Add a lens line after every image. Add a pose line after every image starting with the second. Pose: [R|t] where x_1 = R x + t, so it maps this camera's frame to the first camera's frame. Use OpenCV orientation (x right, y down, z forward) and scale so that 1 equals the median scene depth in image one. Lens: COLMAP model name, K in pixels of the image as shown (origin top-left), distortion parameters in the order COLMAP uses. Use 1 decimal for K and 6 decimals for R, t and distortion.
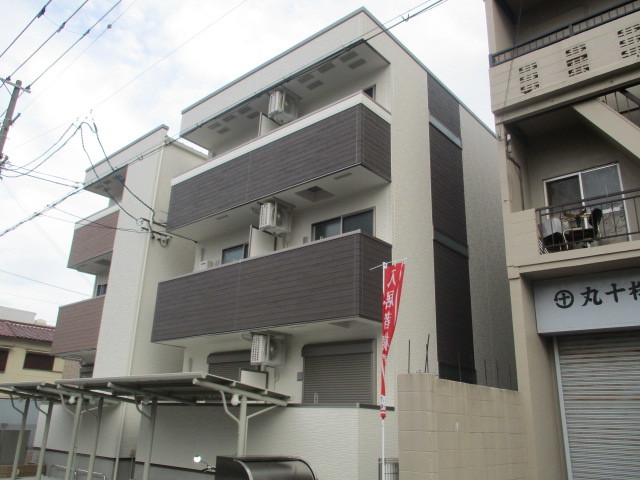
lens RADIAL K [[533.3, 0, 320.0], [0, 533.3, 240.0], [0, 0, 1]] dist [-0.008927, -0.006798]
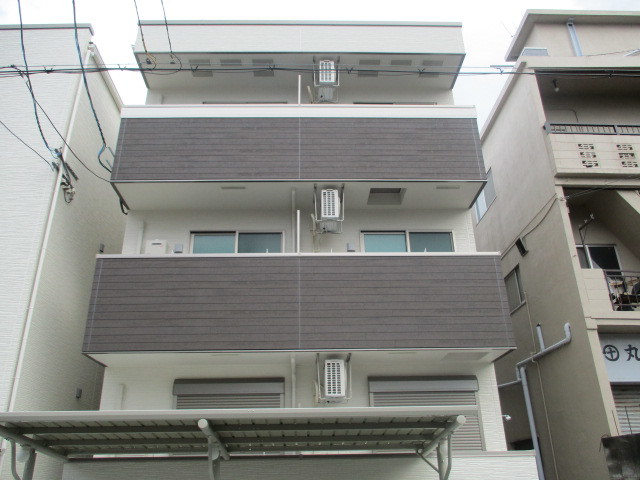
lens RADIAL K [[539.0, 0, 320.0], [0, 539.0, 240.0], [0, 0, 1]] dist [-0.001779, -0.004749]
pose [[0.733580, 0.236225, 0.637227, -0.628244], [-0.180874, 0.971691, -0.151990, 0.131987], [-0.655091, -0.003761, 0.755540, 0.437733]]
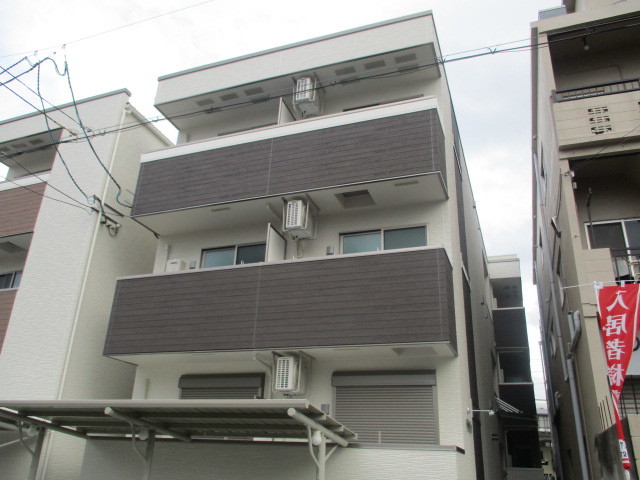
lens RADIAL K [[533.3, 0, 320.0], [0, 533.3, 240.0], [0, 0, 1]] dist [-0.008927, -0.006798]
pose [[0.936460, 0.143607, 0.320031, -0.344420], [-0.123941, 0.988969, -0.081106, 0.060160], [-0.328148, 0.036288, 0.943929, 0.198937]]
